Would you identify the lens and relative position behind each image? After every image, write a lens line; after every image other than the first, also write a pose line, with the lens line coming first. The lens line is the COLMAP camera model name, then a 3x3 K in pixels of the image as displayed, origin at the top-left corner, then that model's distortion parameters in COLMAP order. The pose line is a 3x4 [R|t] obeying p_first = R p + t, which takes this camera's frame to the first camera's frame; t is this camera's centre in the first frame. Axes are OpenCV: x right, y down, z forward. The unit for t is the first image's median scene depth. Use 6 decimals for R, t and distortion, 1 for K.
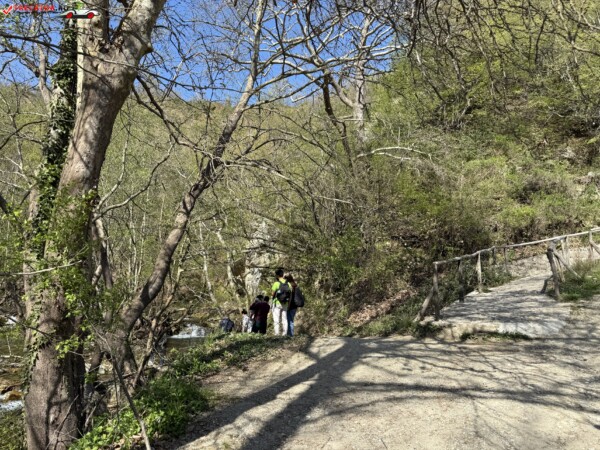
lens RADIAL K [[415.6, 0, 300.0], [0, 415.6, 225.0], [0, 0, 1]] dist [0.061804, -0.070908]
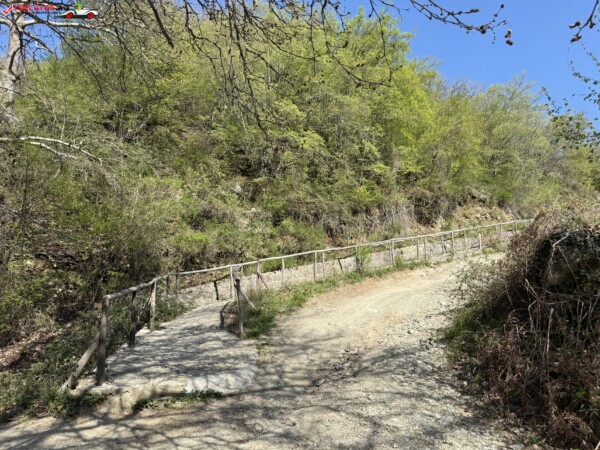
lens RADIAL K [[415.6, 0, 300.0], [0, 415.6, 225.0], [0, 0, 1]] dist [0.061804, -0.070908]
pose [[0.709089, 0.121059, 0.694649, 0.047009], [-0.082306, 0.992628, -0.088972, 0.007930], [-0.700299, 0.005915, 0.713825, 0.237650]]
